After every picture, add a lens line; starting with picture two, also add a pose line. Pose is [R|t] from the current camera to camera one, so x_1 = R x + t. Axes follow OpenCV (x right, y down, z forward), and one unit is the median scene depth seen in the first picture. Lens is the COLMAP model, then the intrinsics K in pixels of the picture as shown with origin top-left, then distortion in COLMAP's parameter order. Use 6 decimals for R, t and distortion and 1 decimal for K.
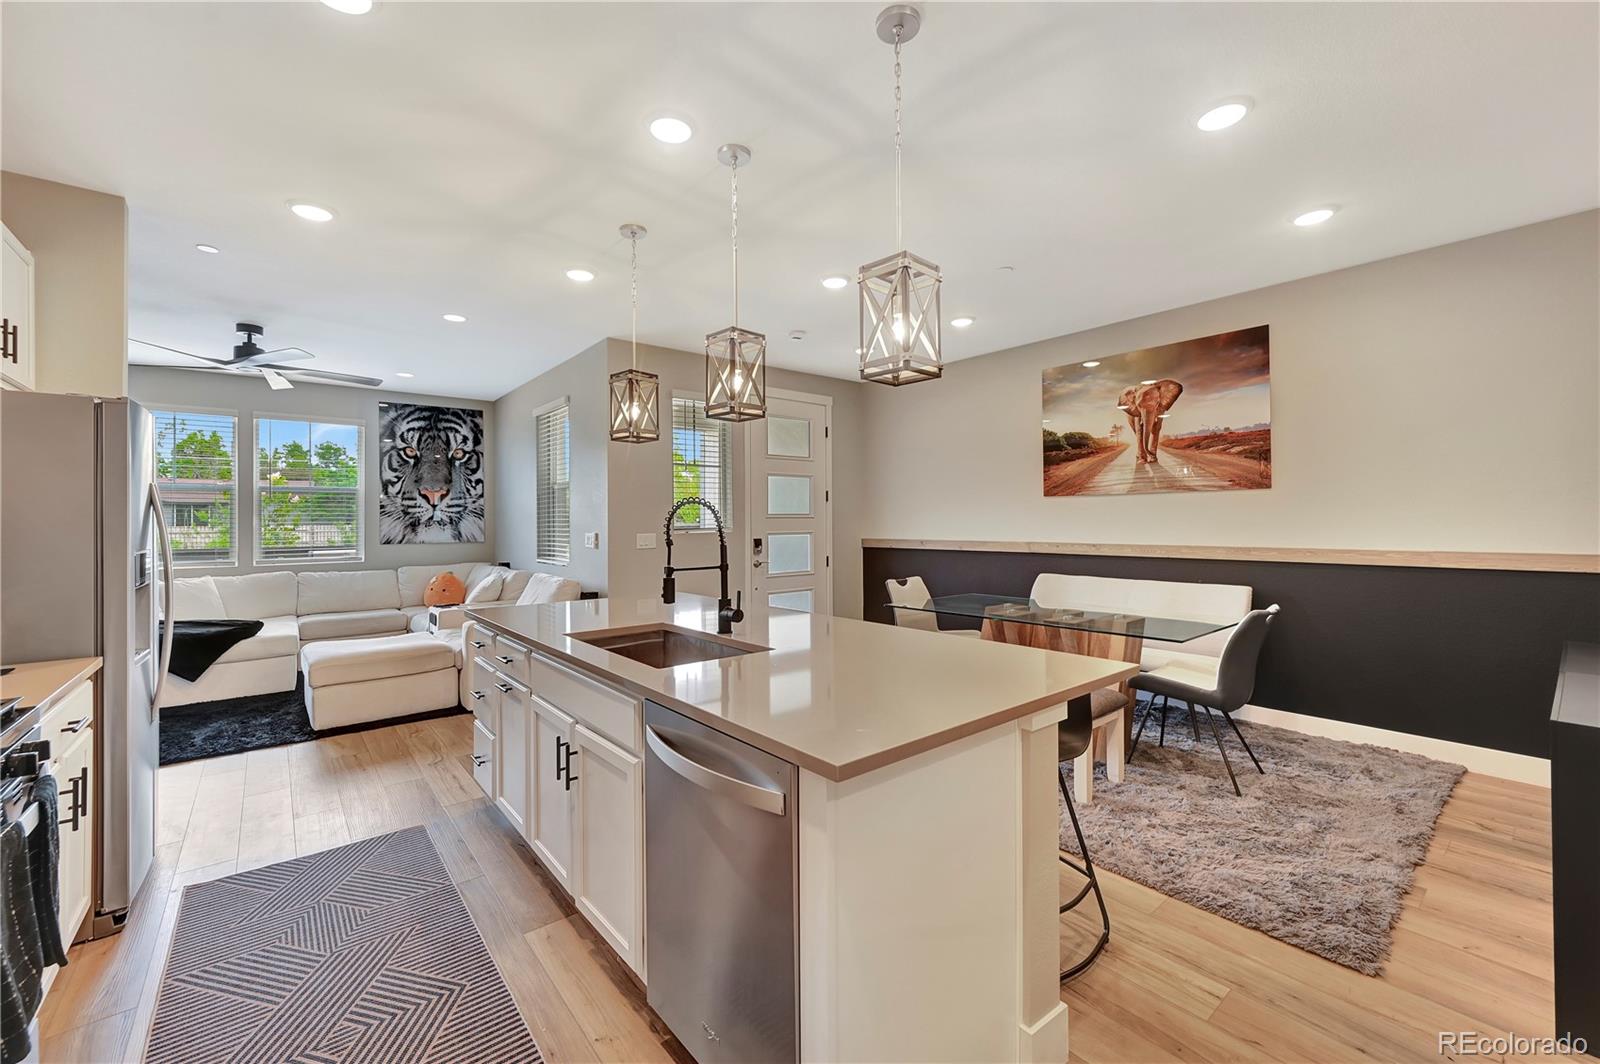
lens RADIAL K [[638.4, 0, 805.4], [0, 638.4, 515.1], [0, 0, 1]] dist [-0.002972, 0.000982]
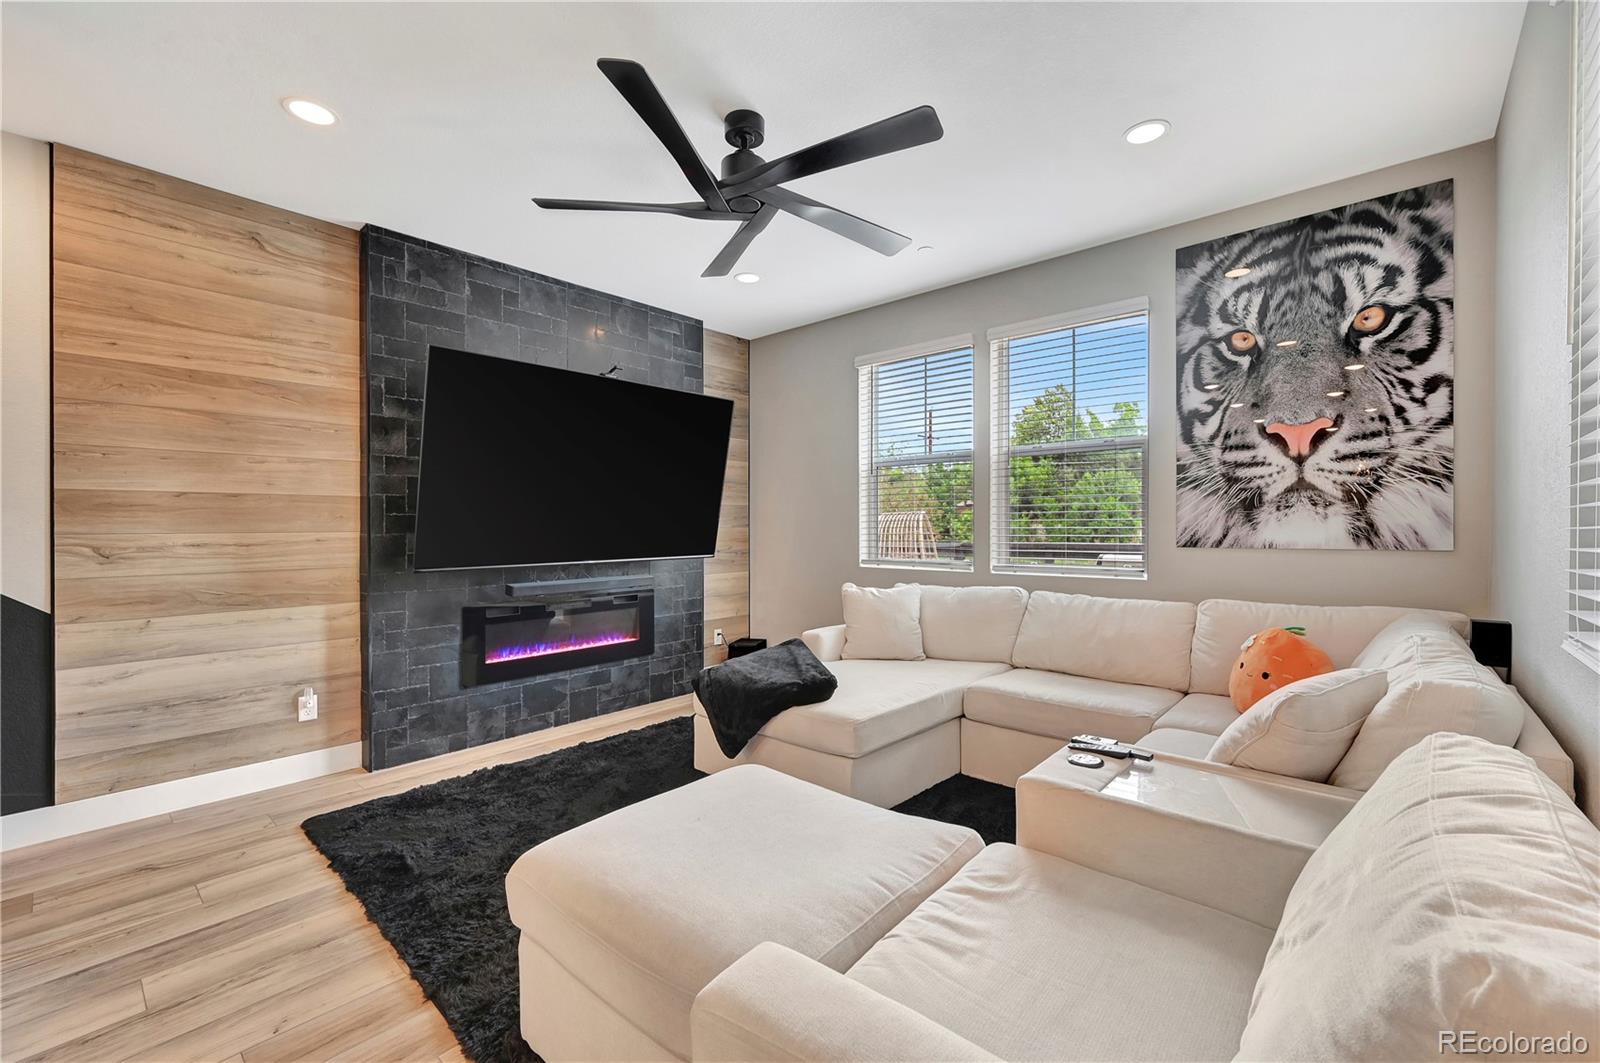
lens RADIAL K [[680.5, 0, 802.8], [0, 680.5, 536.1], [0, 0, 1]] dist [0.003455, 0.000372]
pose [[0.152069, 0.019535, -0.988177, -0.199391], [0.013306, 0.999674, 0.021810, 0.021996], [0.988280, -0.016466, 0.151759, 0.633310]]
